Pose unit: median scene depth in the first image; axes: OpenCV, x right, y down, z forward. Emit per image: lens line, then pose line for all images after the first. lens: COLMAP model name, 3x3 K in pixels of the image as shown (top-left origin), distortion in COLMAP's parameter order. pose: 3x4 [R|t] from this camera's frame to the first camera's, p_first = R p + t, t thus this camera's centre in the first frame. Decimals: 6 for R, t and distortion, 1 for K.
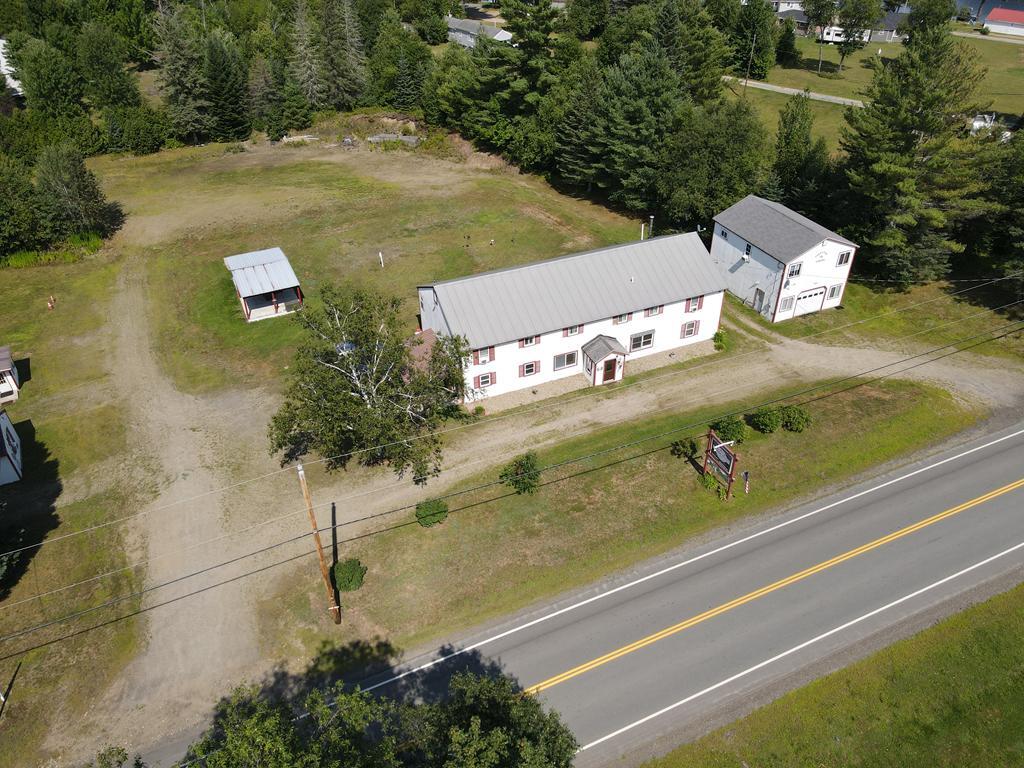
lens RADIAL K [[744.1, 0, 512.0], [0, 744.1, 384.0], [0, 0, 1]] dist [0.006959, 0.025578]
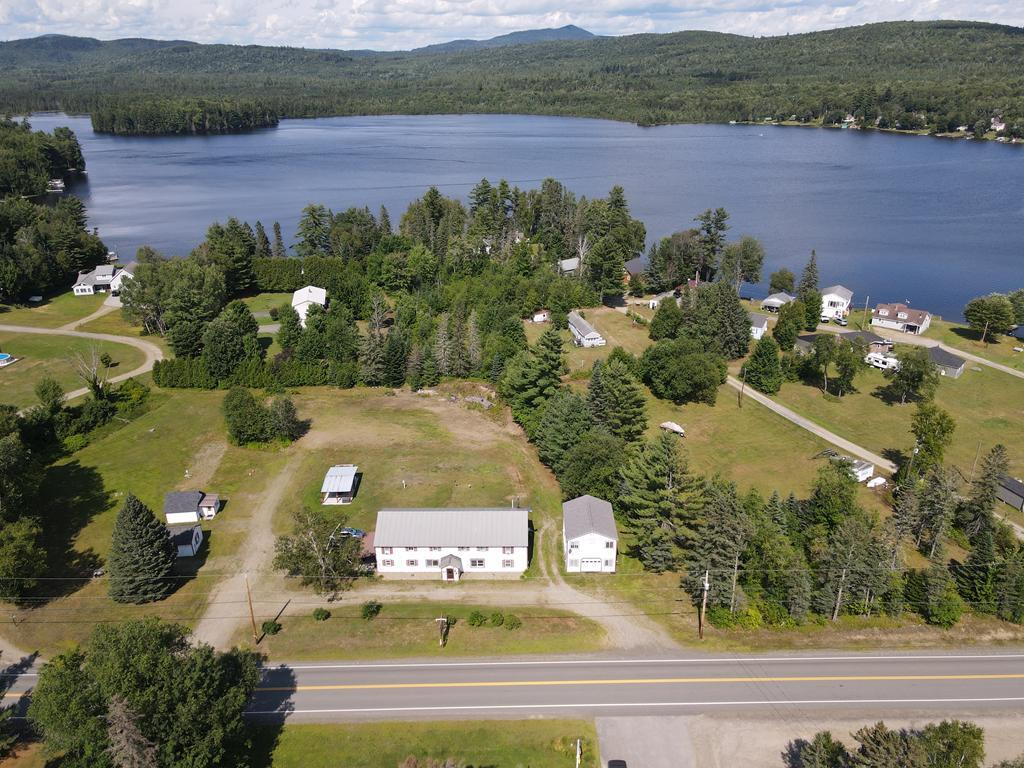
lens RADIAL K [[744.1, 0, 512.0], [0, 744.1, 384.0], [0, 0, 1]] dist [0.006959, 0.025578]
pose [[0.915074, 0.160389, -0.370020, 0.837880], [-0.237582, 0.955792, -0.173252, -0.176433], [0.325874, 0.246449, 0.912726, -0.764675]]
